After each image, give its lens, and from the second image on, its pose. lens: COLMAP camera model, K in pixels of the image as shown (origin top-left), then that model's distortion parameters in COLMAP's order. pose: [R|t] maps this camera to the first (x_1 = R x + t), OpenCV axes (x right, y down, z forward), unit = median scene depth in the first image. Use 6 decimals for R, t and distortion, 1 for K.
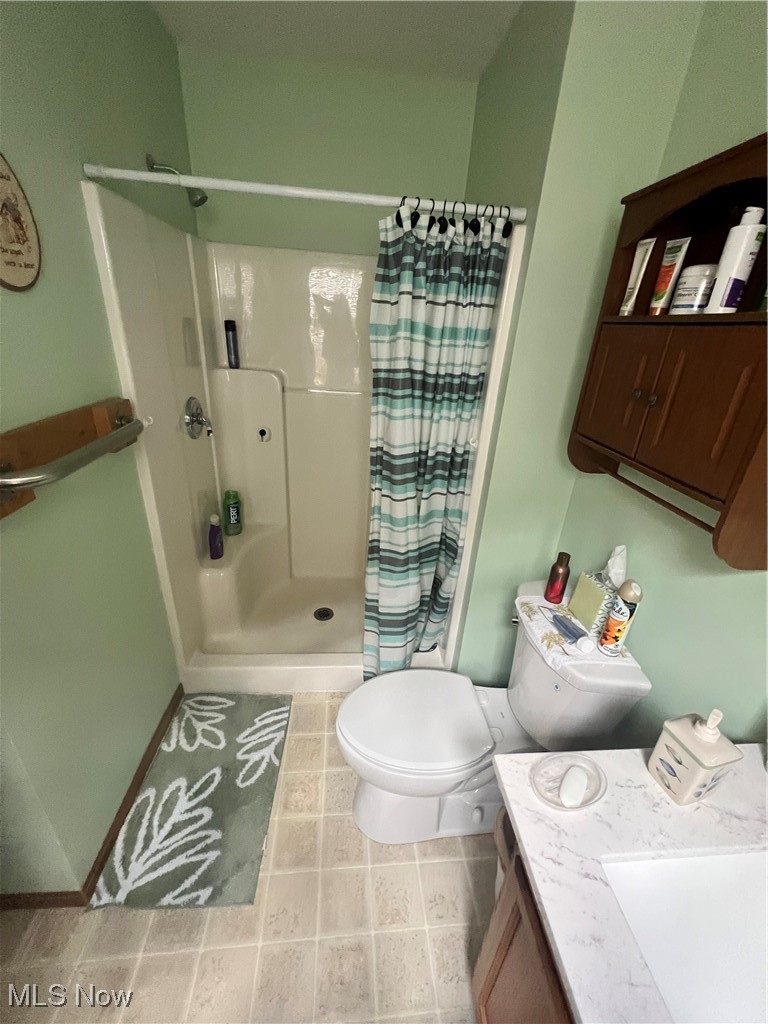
lens RADIAL K [[409.0, 0, 384.9], [0, 409.0, 511.0], [0, 0, 1]] dist [-0.005855, -0.000229]
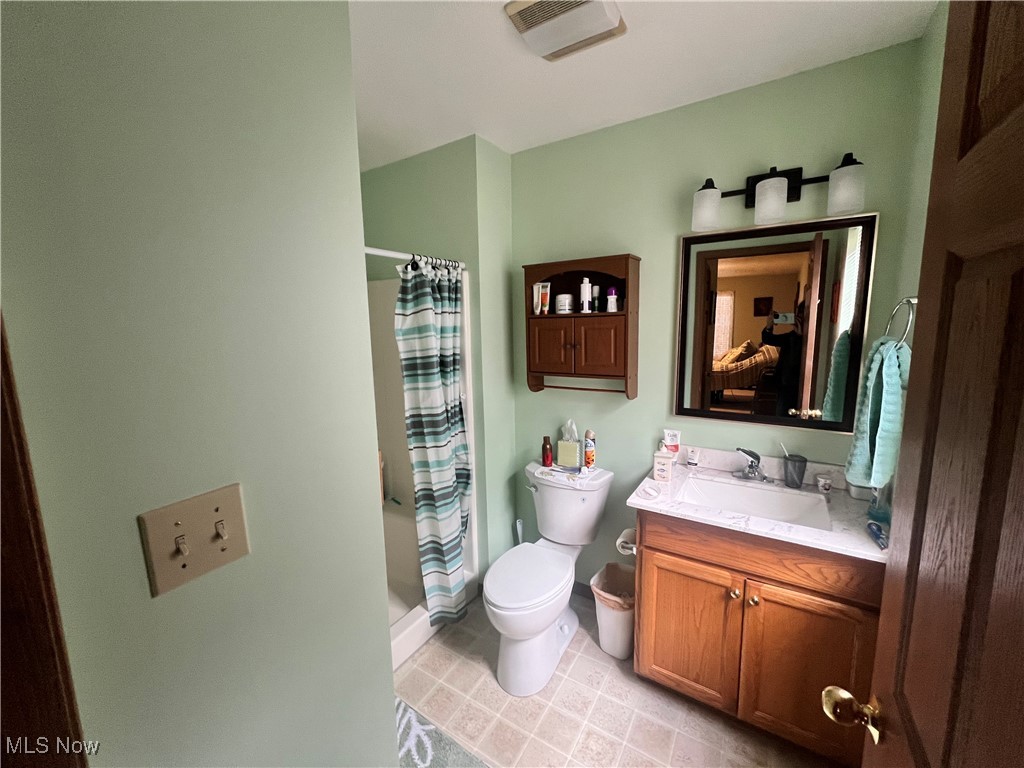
lens RADIAL K [[409.0, 0, 514.5], [0, 409.0, 381.7], [0, 0, 1]] dist [-0.005855, -0.000229]
pose [[0.603054, -0.189203, 0.774937, -0.927482], [0.381503, 0.921569, -0.071881, -0.039110], [-0.700558, 0.338989, 0.627937, -0.102552]]
